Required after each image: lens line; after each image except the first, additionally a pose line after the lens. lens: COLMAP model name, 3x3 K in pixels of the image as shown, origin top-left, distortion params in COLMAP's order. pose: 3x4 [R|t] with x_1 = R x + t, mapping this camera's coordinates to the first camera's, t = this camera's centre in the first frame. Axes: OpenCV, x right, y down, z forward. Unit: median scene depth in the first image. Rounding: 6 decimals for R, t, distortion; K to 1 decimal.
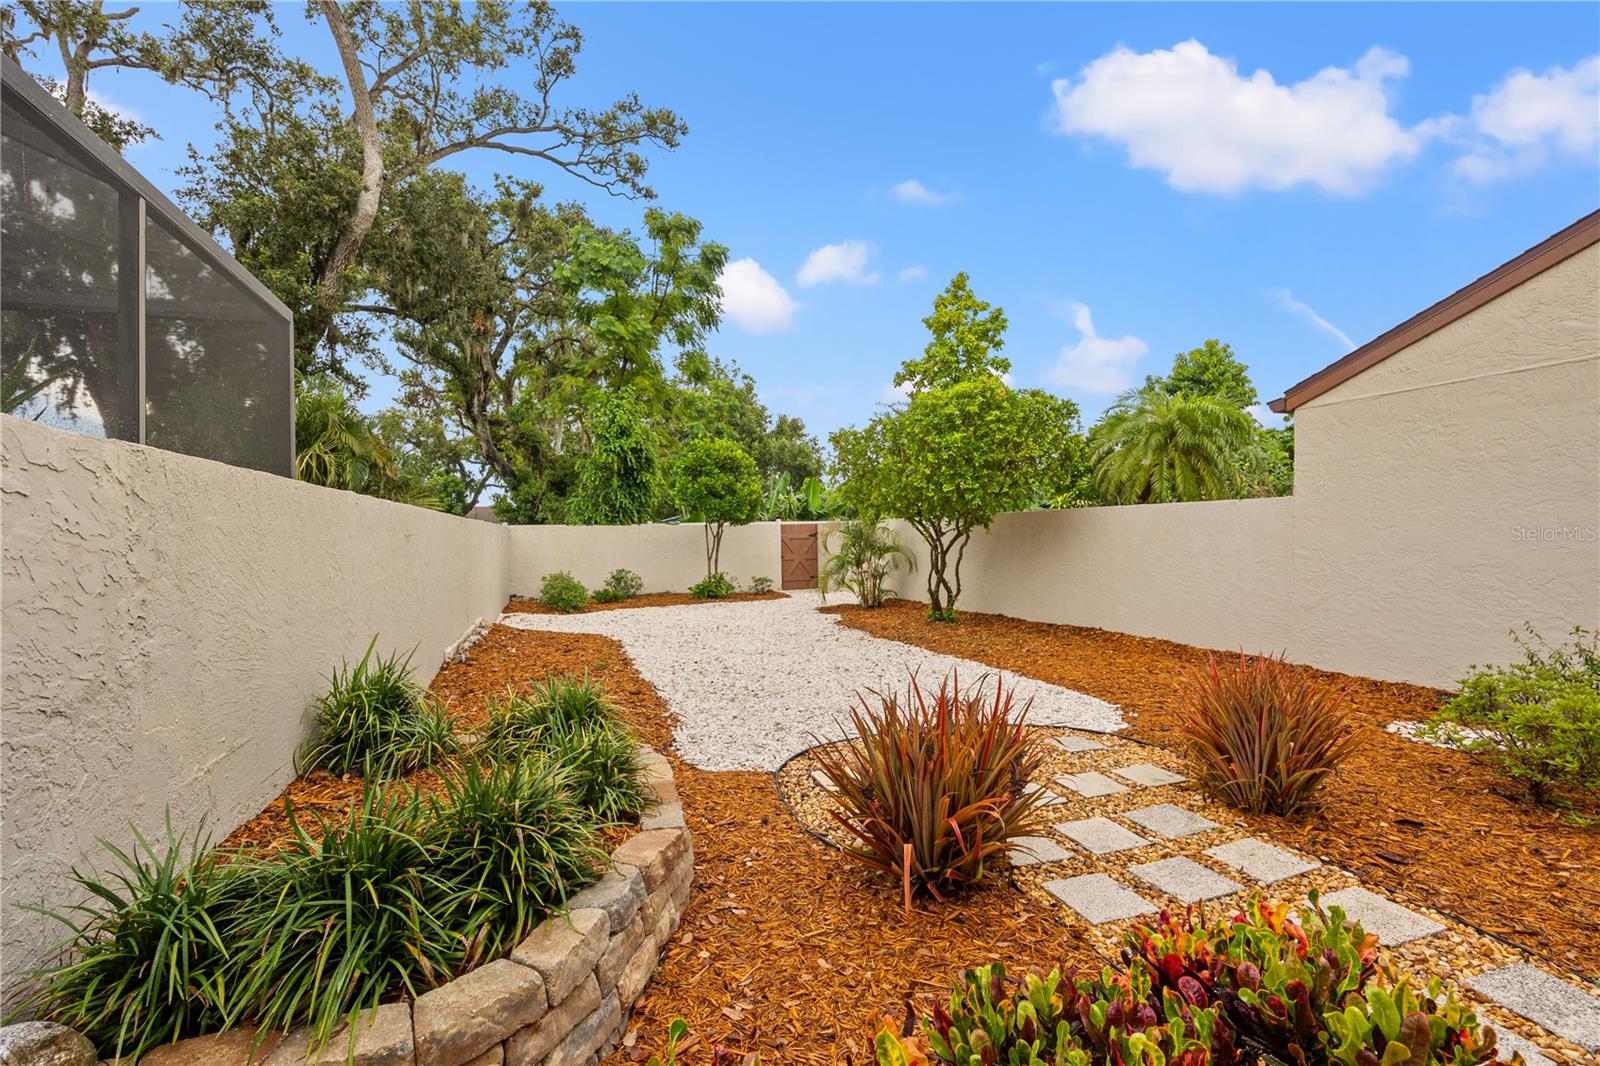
lens RADIAL K [[693.6, 0, 804.2], [0, 693.6, 546.3], [0, 0, 1]] dist [-0.014906, -0.001619]
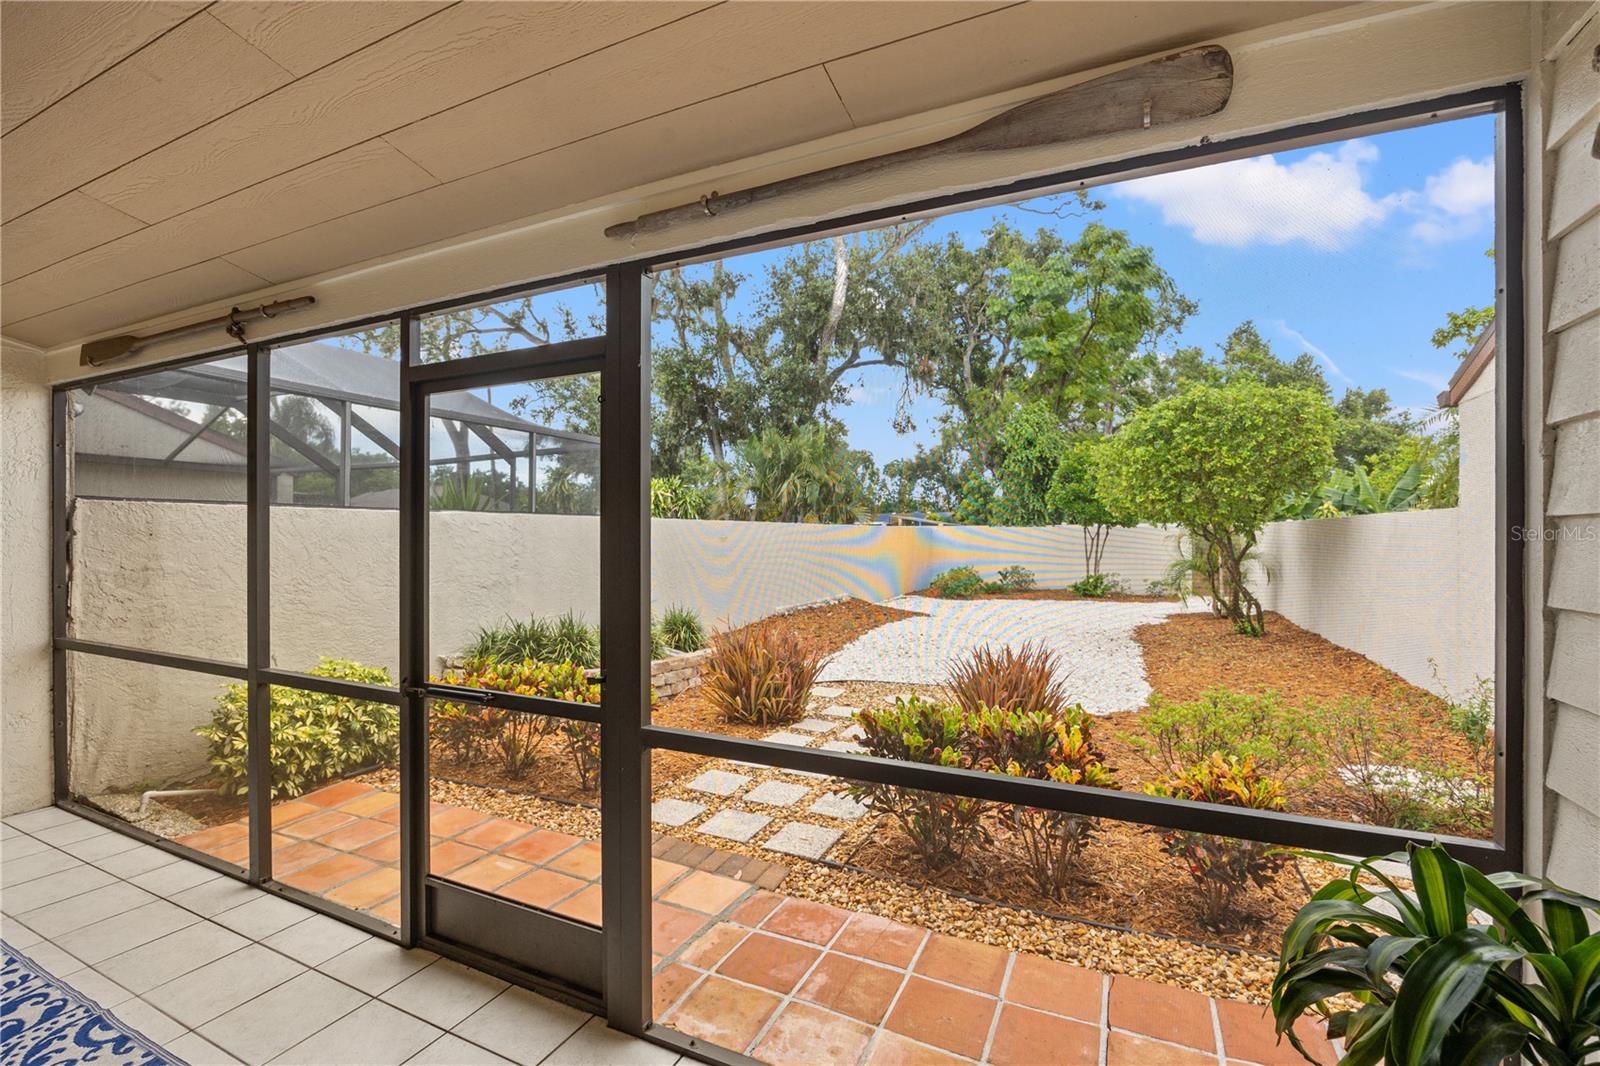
lens RADIAL K [[693.6, 0, 804.6], [0, 693.6, 524.6], [0, 0, 1]] dist [-0.014906, -0.001619]
pose [[0.715971, 0.005104, -0.698112, 0.243131], [-0.022736, 0.999613, -0.016009, -0.007135], [0.697760, 0.027334, 0.715810, -0.047024]]
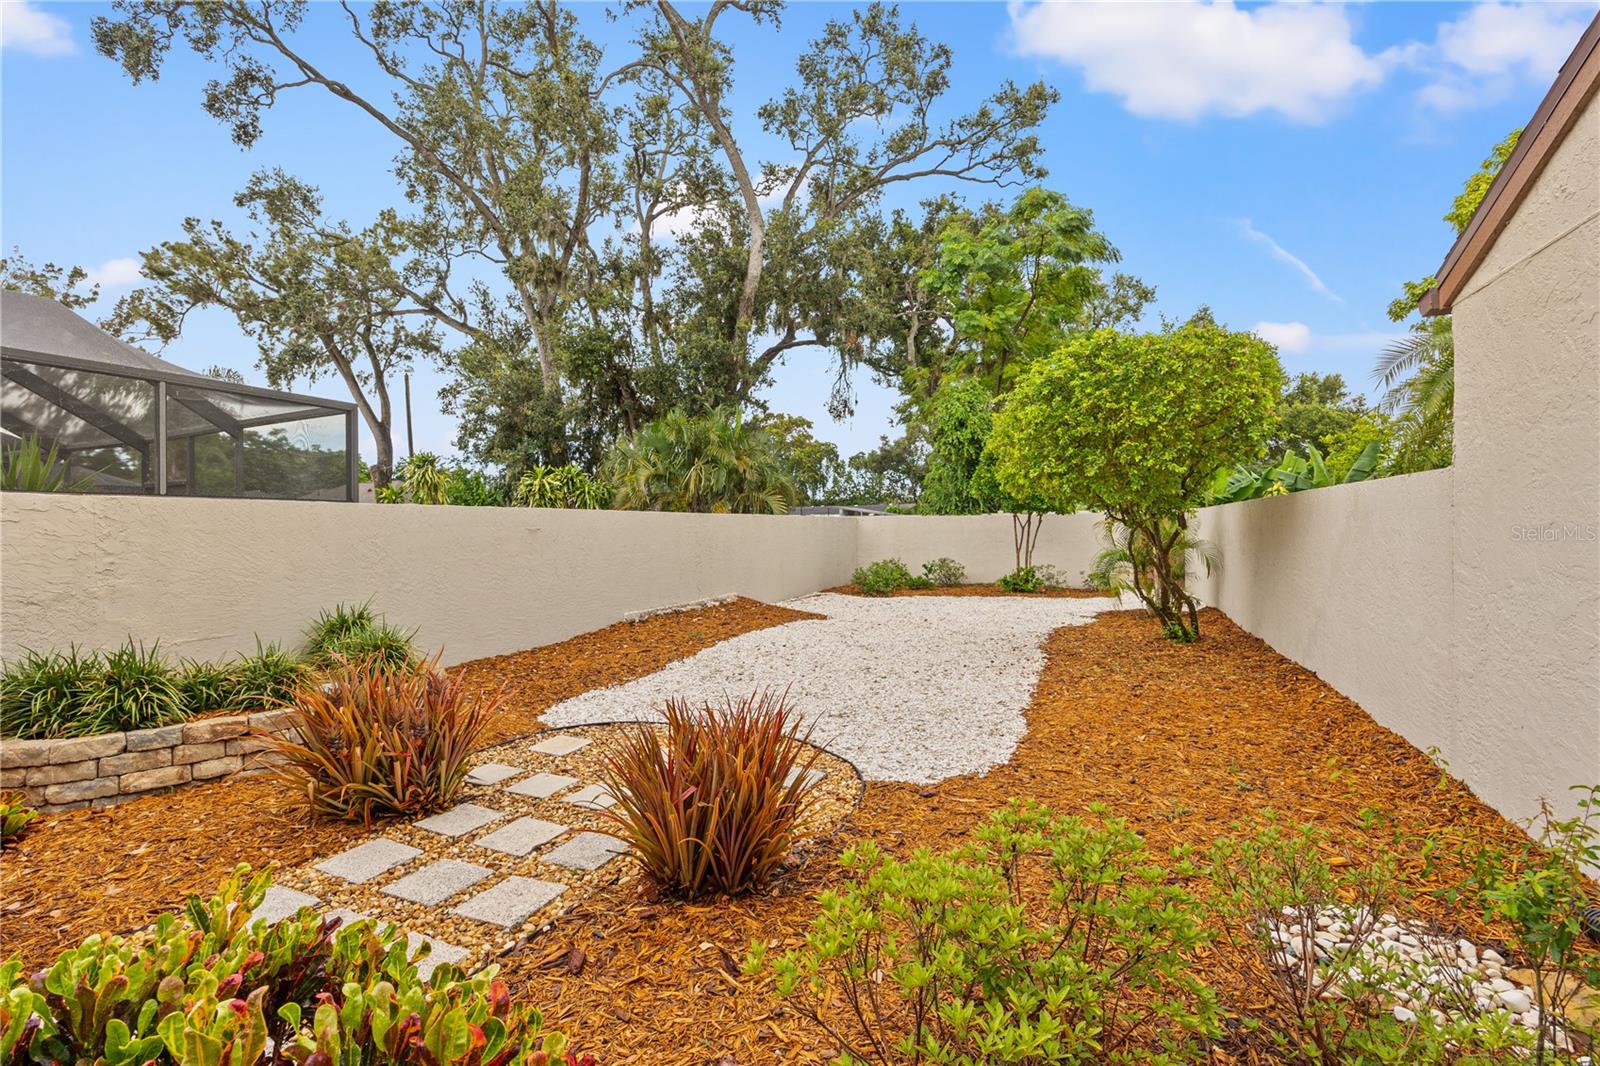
lens RADIAL K [[693.6, 0, 800.2], [0, 693.6, 520.1], [0, 0, 1]] dist [-0.014906, -0.001619]
pose [[0.740106, -0.001080, -0.672489, 0.234155], [-0.011605, 0.999829, -0.014377, -0.005386], [0.672390, 0.018445, 0.739967, 0.084391]]
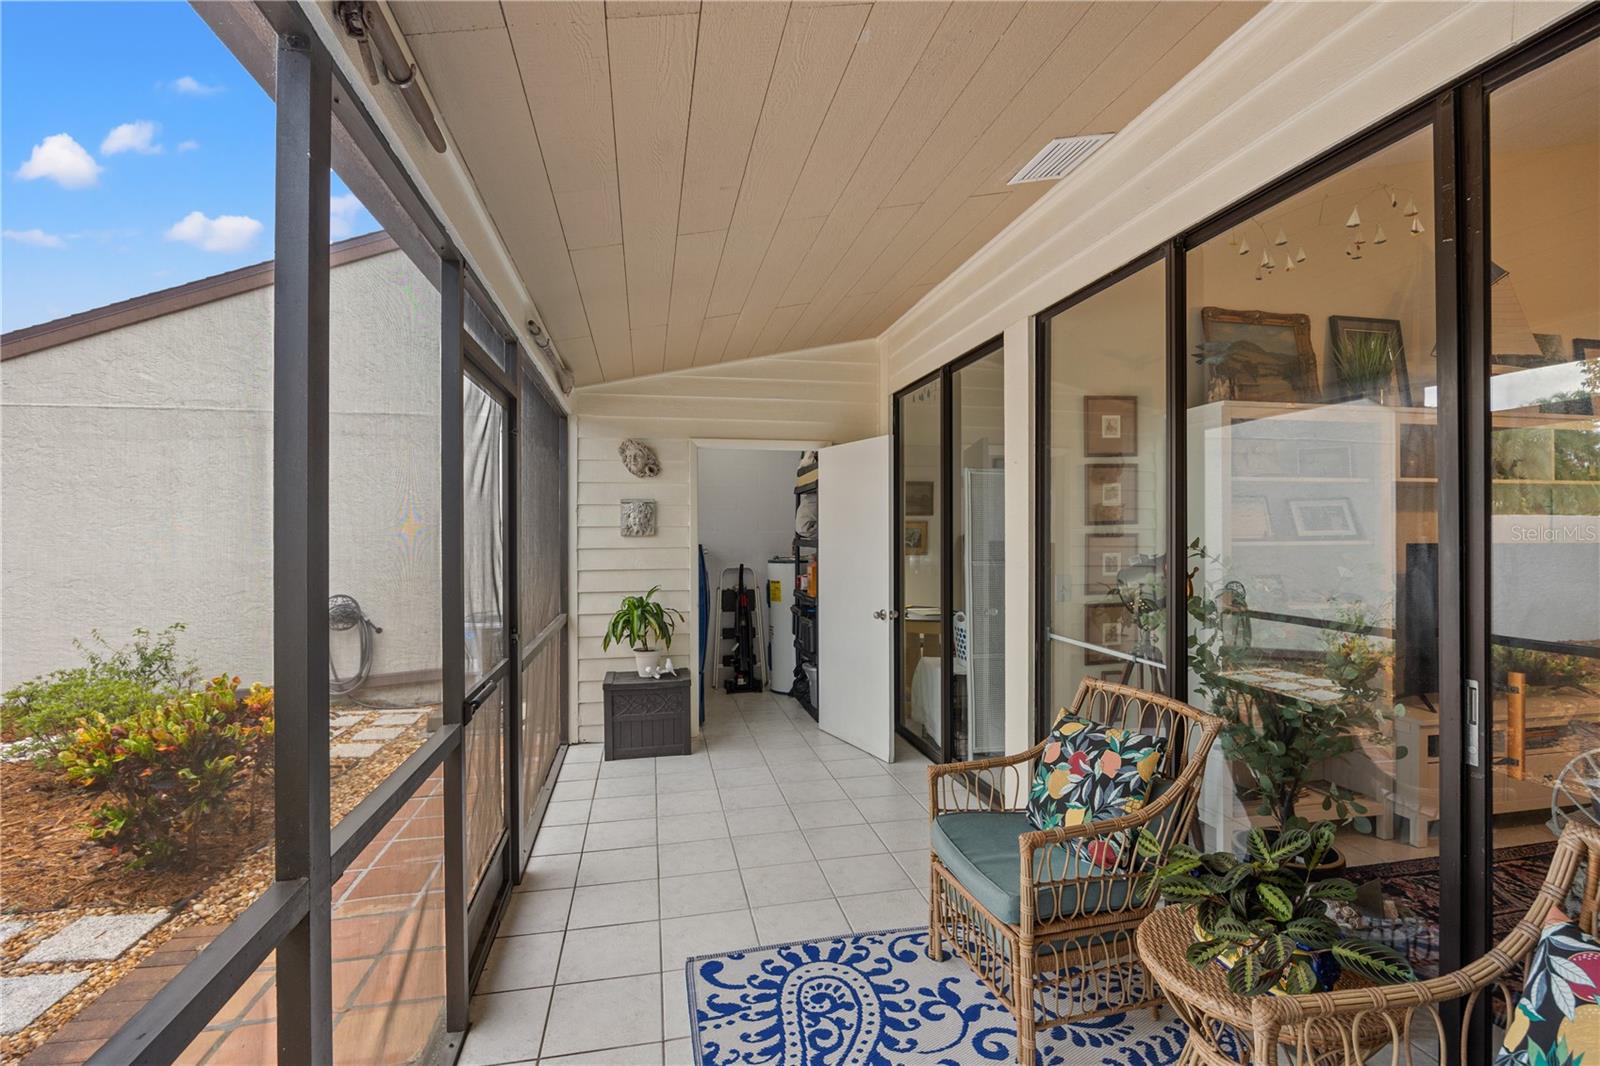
lens RADIAL K [[749.0, 0, 793.6], [0, 749.0, 532.0], [0, 0, 1]] dist [-0.003156, -0.000301]
pose [[0.141319, 0.010563, 0.989908, -0.003366], [0.017150, 0.999767, -0.013116, -0.003620], [-0.989816, 0.018830, 0.141105, -0.073502]]
